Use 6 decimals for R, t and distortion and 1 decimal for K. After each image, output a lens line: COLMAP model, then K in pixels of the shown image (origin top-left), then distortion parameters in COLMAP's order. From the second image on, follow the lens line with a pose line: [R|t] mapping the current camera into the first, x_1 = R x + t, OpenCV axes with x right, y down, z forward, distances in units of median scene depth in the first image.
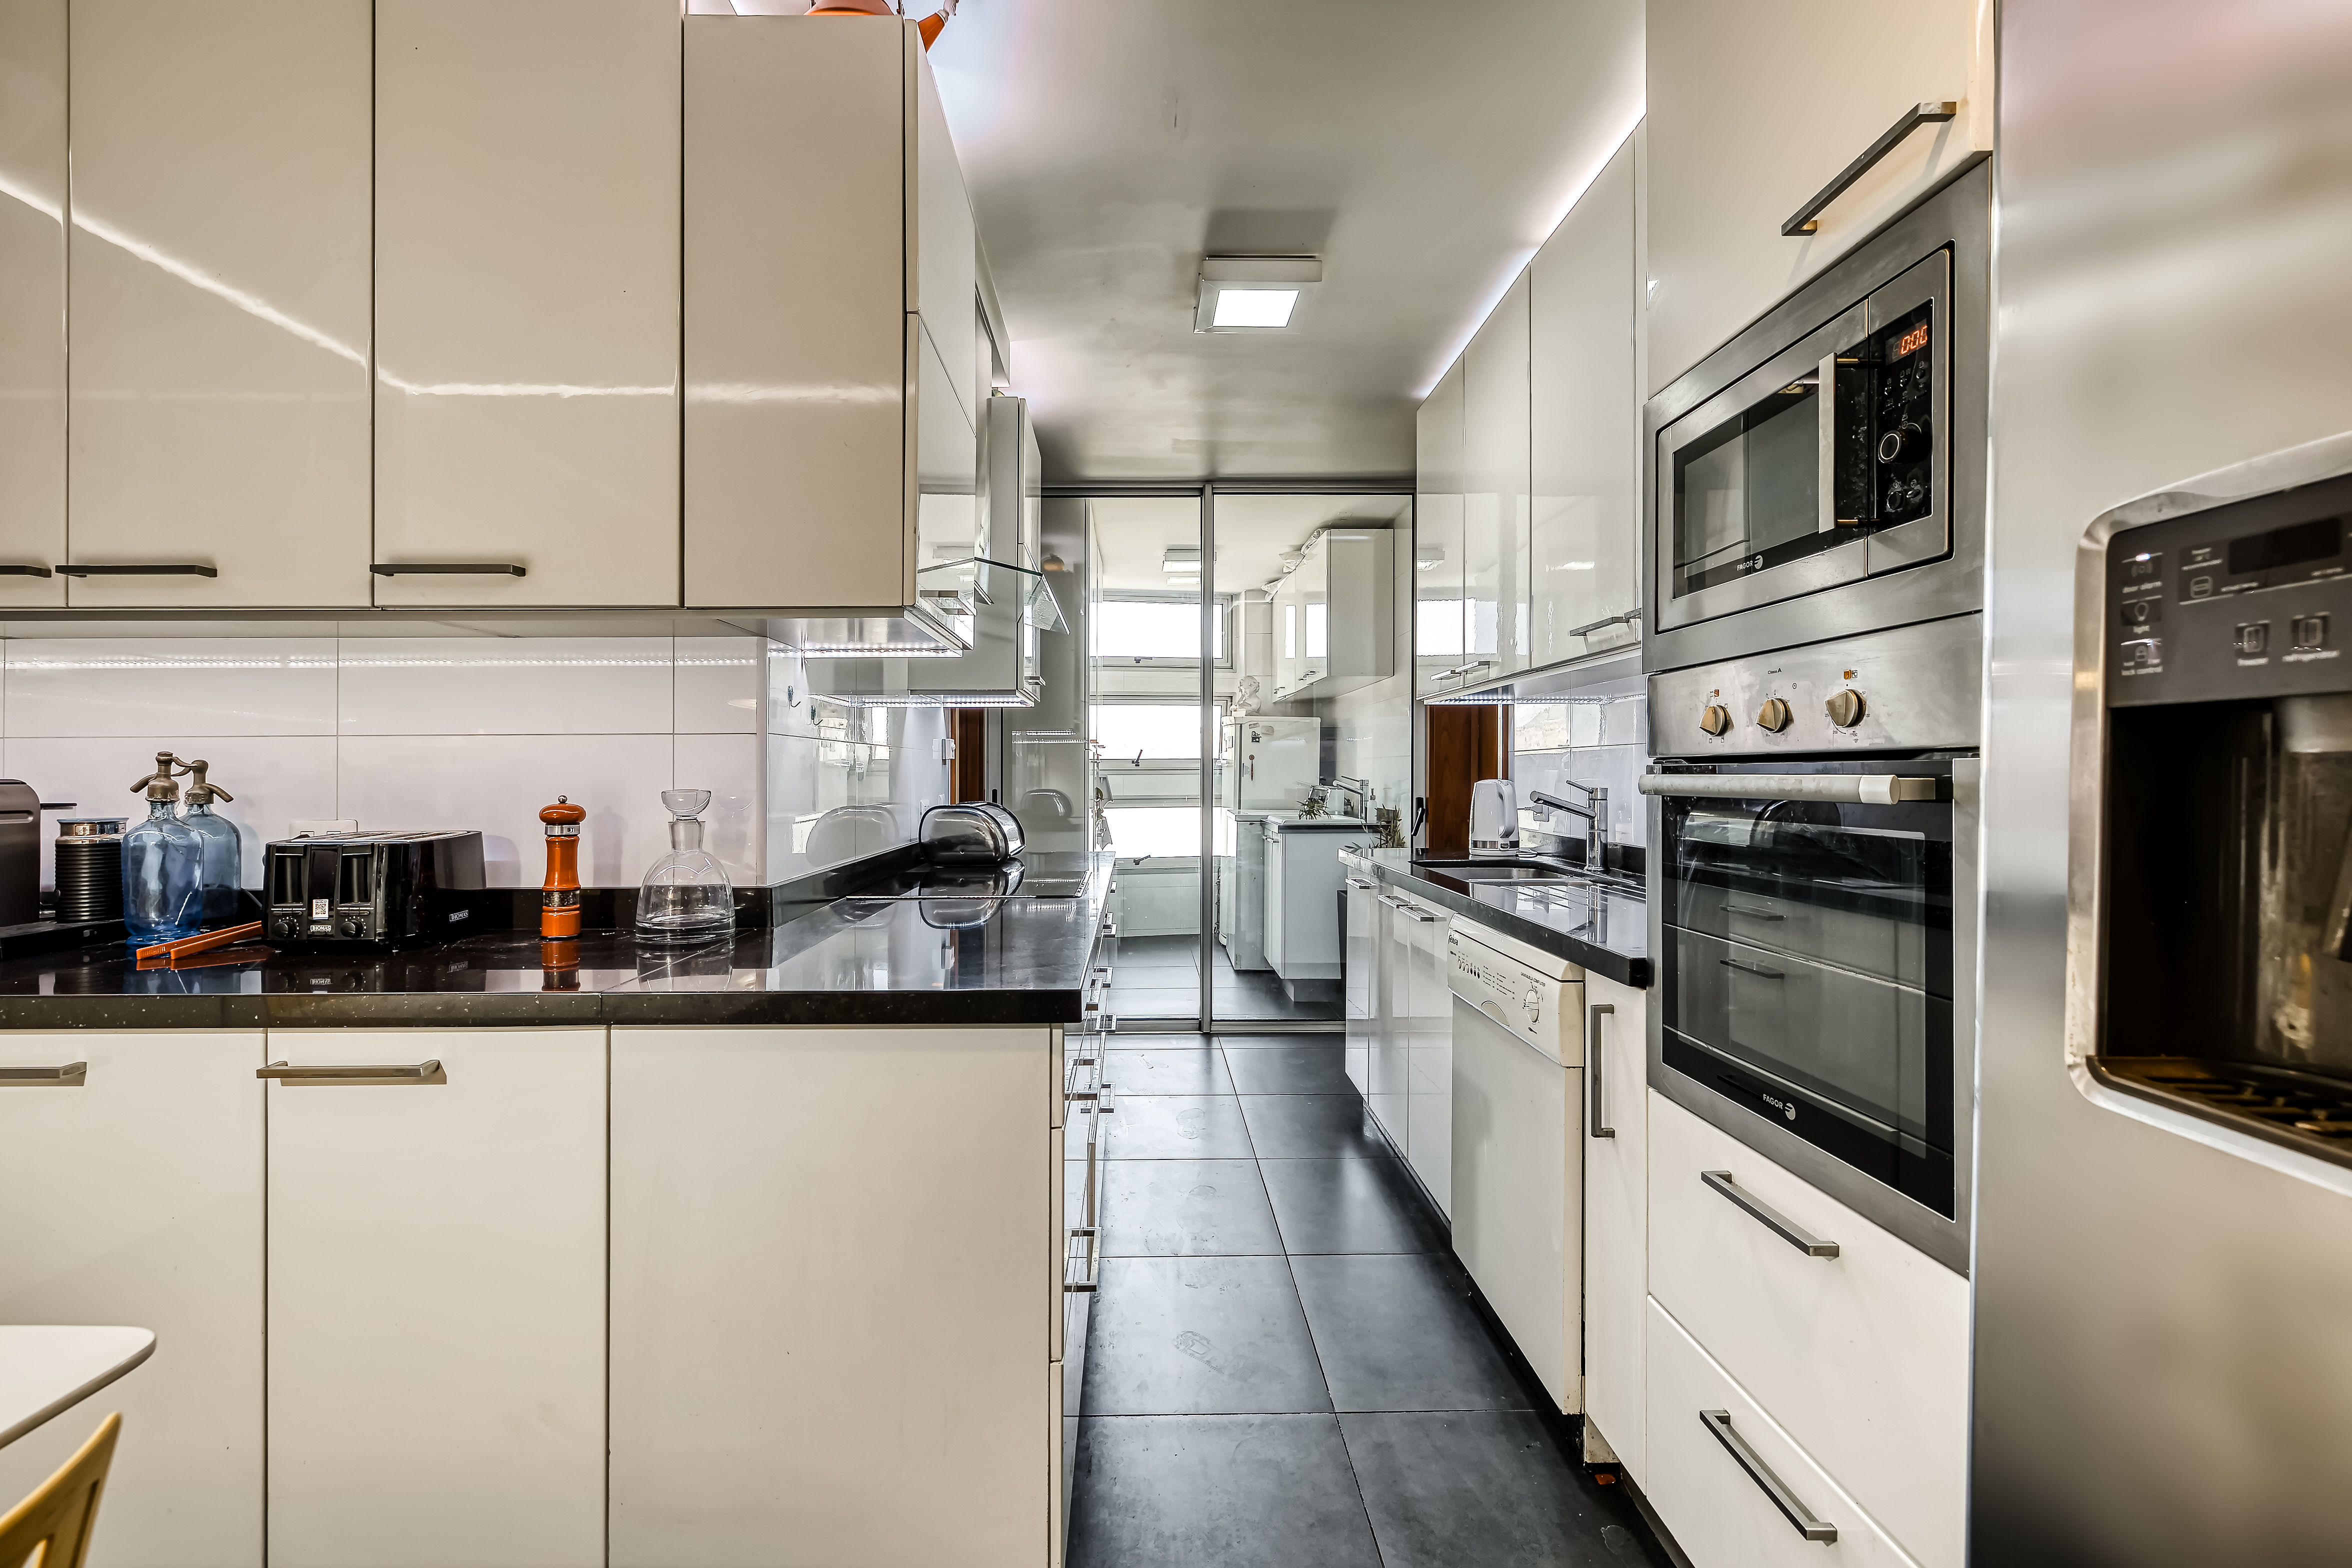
lens RADIAL K [[1012.4, 0, 1159.7], [0, 1012.4, 790.0], [0, 0, 1]] dist [0.009165, 0.000219]
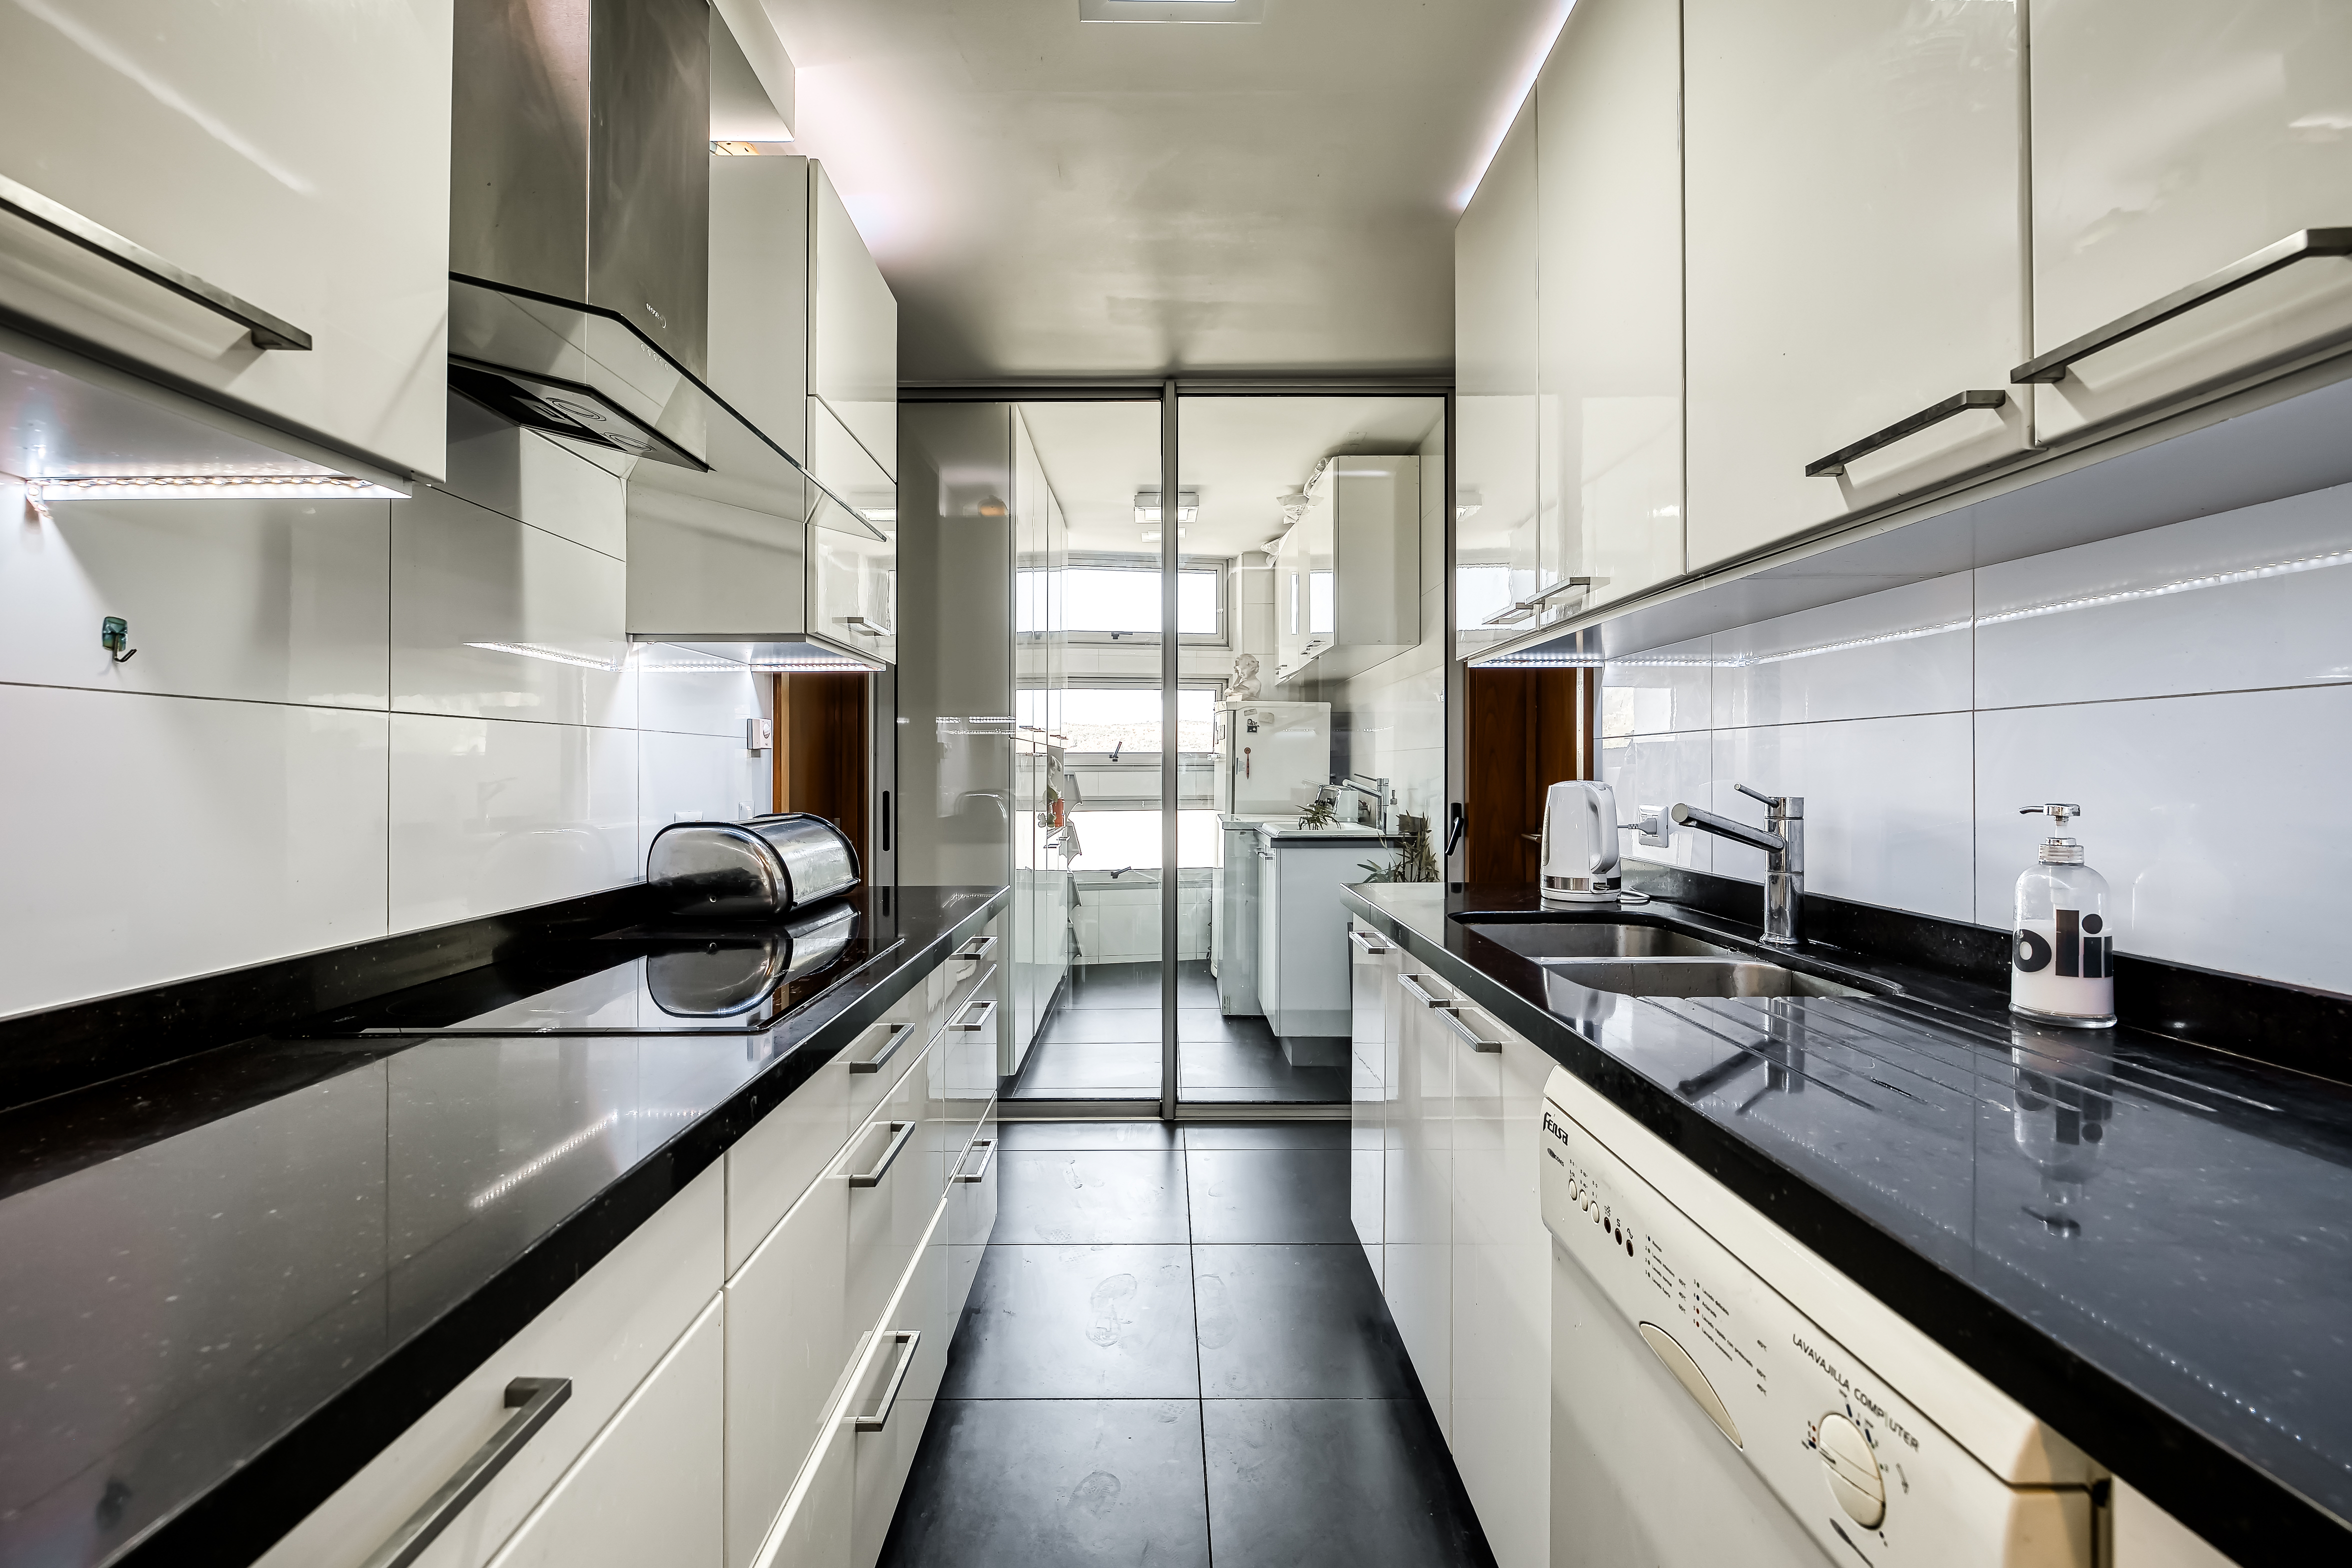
lens RADIAL K [[1012.4, 0, 1181.8], [0, 1012.4, 765.9], [0, 0, 1]] dist [0.009165, 0.000219]
pose [[0.999996, 0.001616, -0.002379, 0.056723], [-0.001664, 0.999792, -0.020309, -0.004329], [0.002346, 0.020313, 0.999791, 0.253201]]
